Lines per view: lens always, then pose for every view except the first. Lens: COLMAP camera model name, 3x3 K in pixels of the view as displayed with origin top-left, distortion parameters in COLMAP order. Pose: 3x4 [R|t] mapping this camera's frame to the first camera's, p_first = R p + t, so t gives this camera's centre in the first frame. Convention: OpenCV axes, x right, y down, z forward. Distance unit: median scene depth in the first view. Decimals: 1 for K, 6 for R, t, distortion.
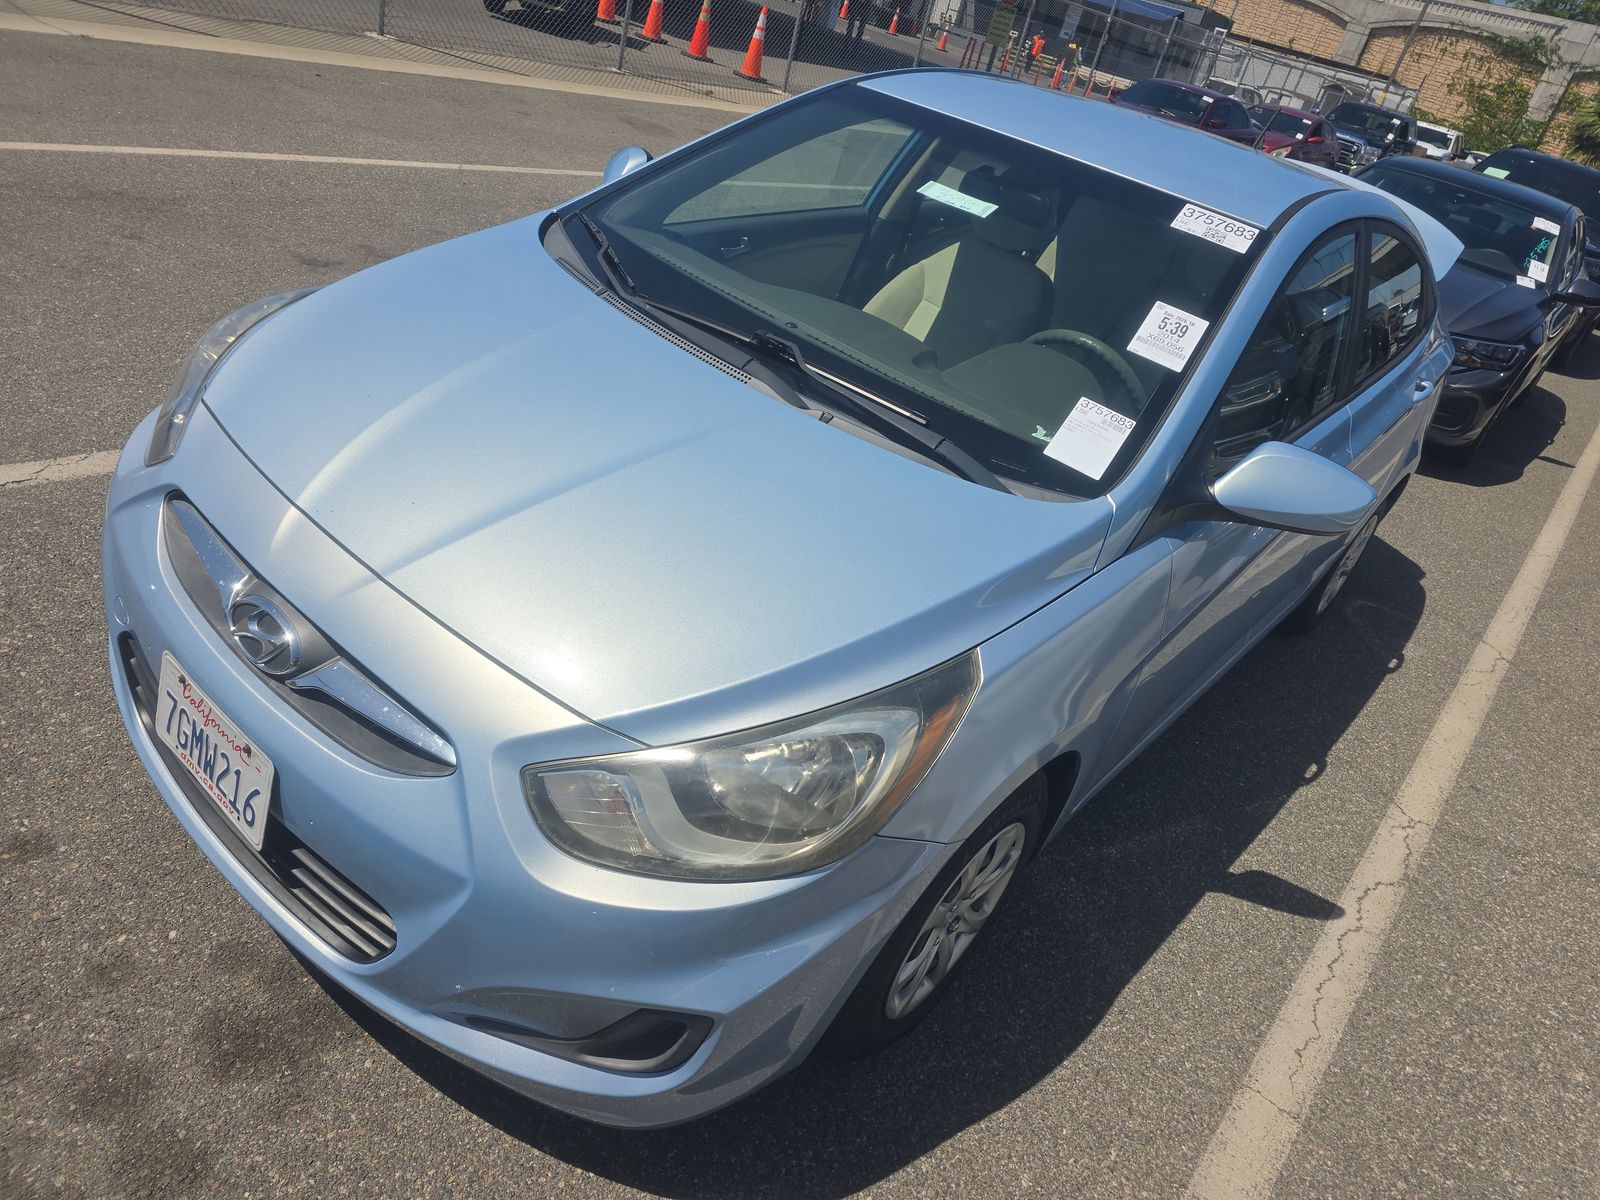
lens RADIAL K [[1088.6, 0, 800.0], [0, 1088.6, 600.0], [0, 0, 1]] dist [0.054621, -0.051261]
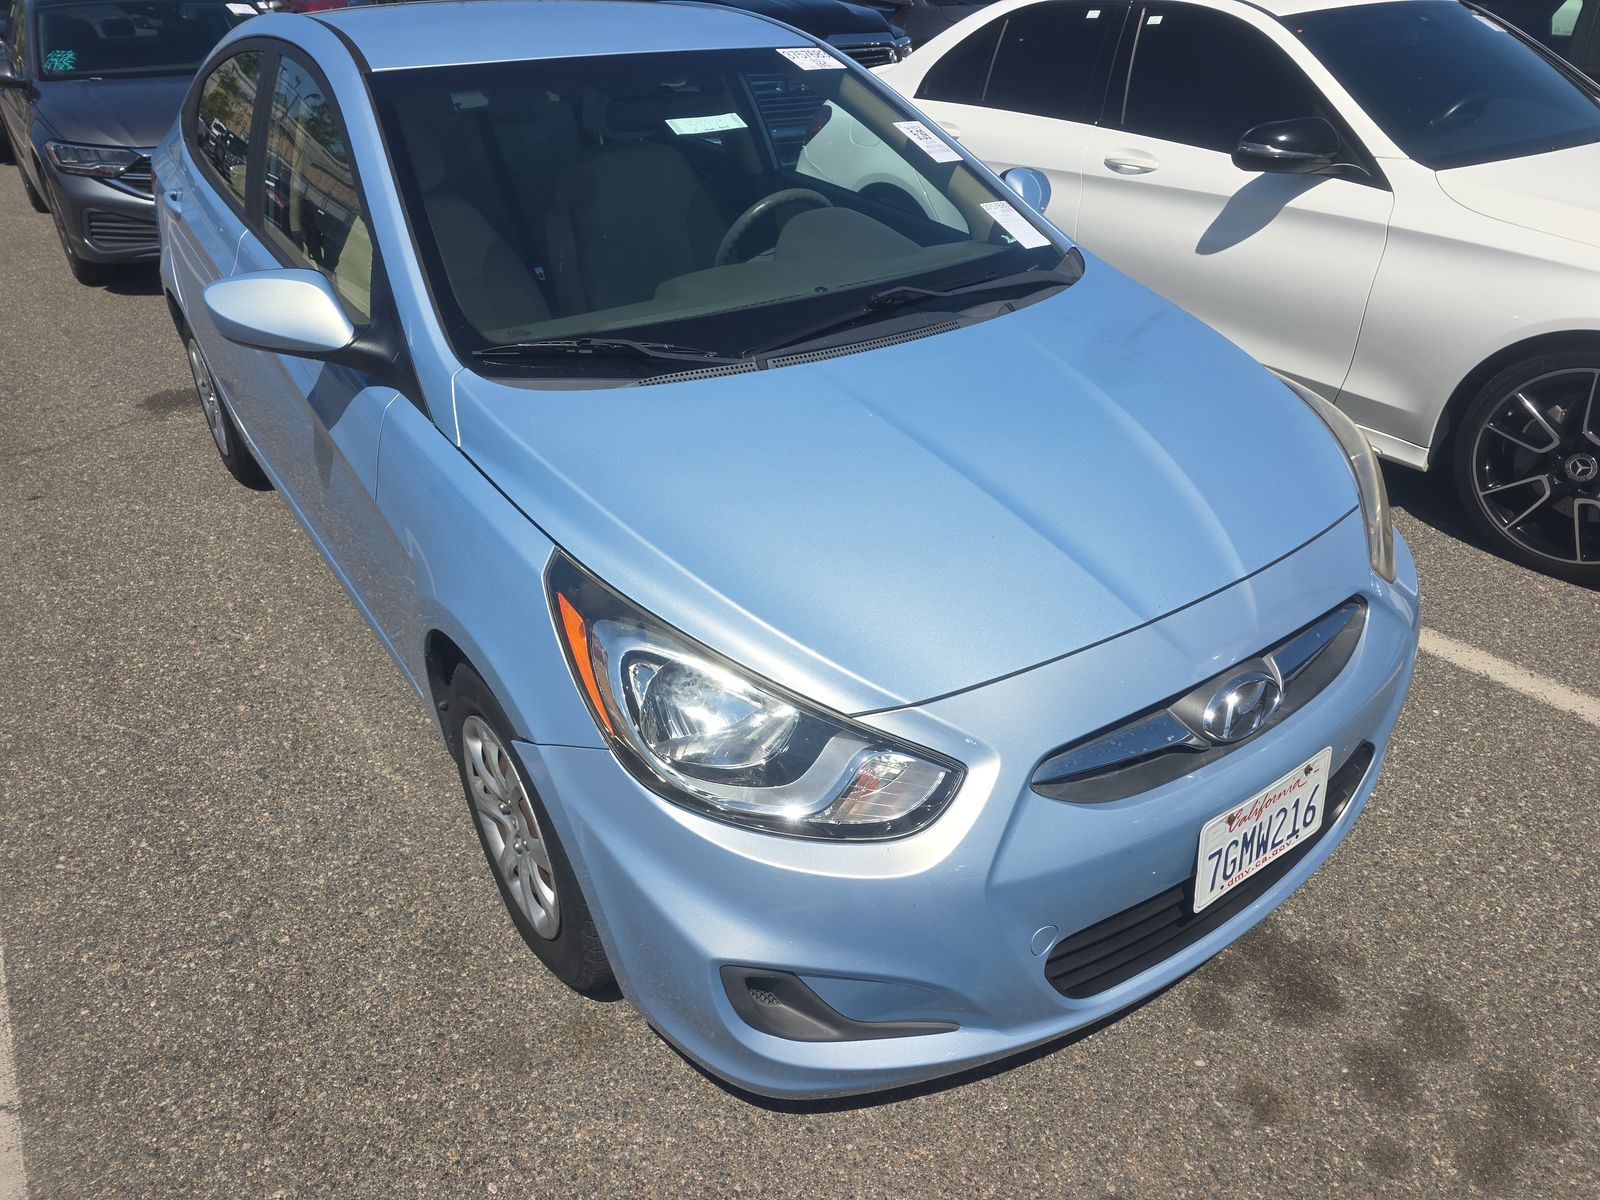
lens RADIAL K [[1088.6, 0, 800.0], [0, 1088.6, 600.0], [0, 0, 1]] dist [0.054621, -0.051261]
pose [[0.233345, -0.687497, 0.687676, -1.075622], [0.552899, 0.675560, 0.487772, -0.671748], [-0.799908, 0.266396, 0.537754, 0.668418]]
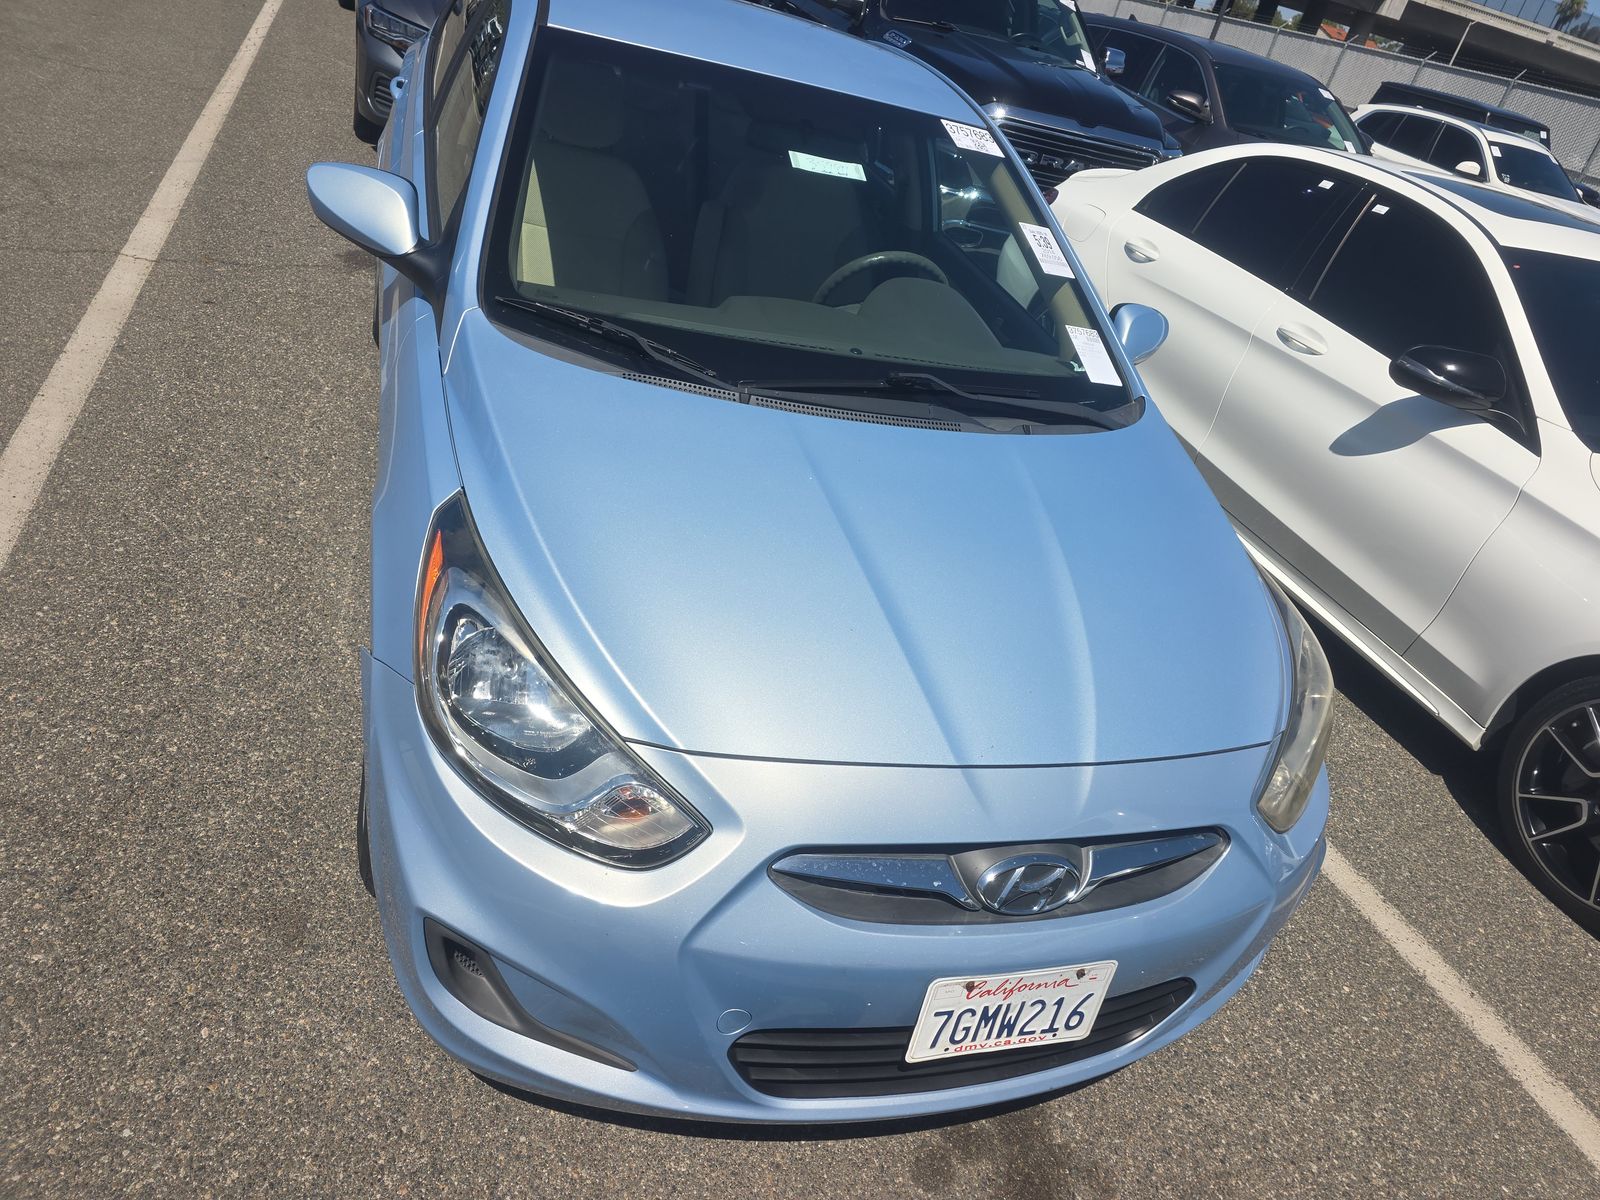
lens RADIAL K [[1088.6, 0, 800.0], [0, 1088.6, 600.0], [0, 0, 1]] dist [0.054621, -0.051261]
pose [[0.550824, -0.525862, 0.648122, -0.982177], [0.331147, 0.850506, 0.408634, -0.586320], [-0.766116, -0.010462, 0.642617, 0.464788]]
